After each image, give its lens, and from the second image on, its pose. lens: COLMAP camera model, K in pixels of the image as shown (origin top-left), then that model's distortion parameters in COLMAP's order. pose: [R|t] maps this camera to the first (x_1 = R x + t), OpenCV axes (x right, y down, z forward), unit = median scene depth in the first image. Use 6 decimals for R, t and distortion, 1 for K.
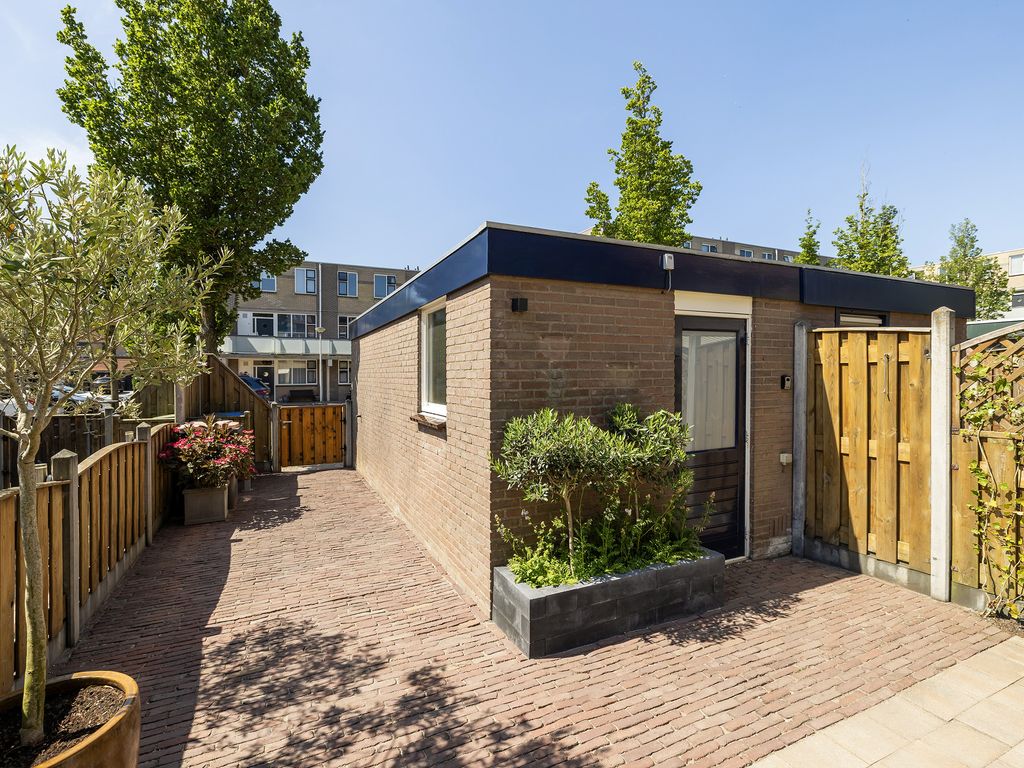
lens RADIAL K [[495.2, 0, 512.0], [0, 495.2, 384.0], [0, 0, 1]] dist [-0.000811, 0.000071]
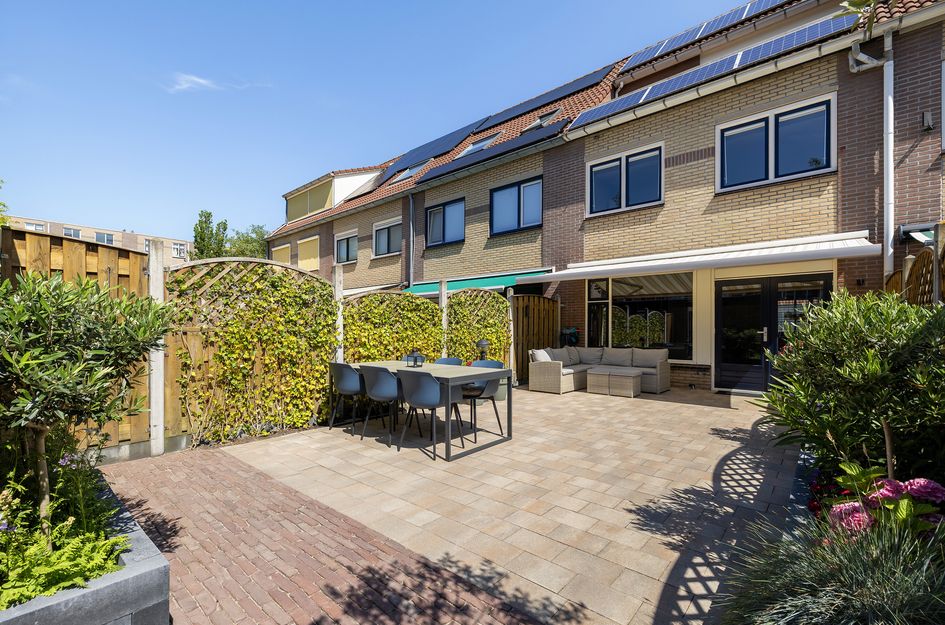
lens RADIAL K [[423.3, 0, 472.5], [0, 423.3, 312.5], [0, 0, 1]] dist [0.012328, 0.000021]
pose [[-0.392963, 0.036311, 0.918837, -0.573106], [0.009706, 0.999328, -0.035341, 0.105898], [-0.919503, -0.004970, -0.393051, 0.717147]]
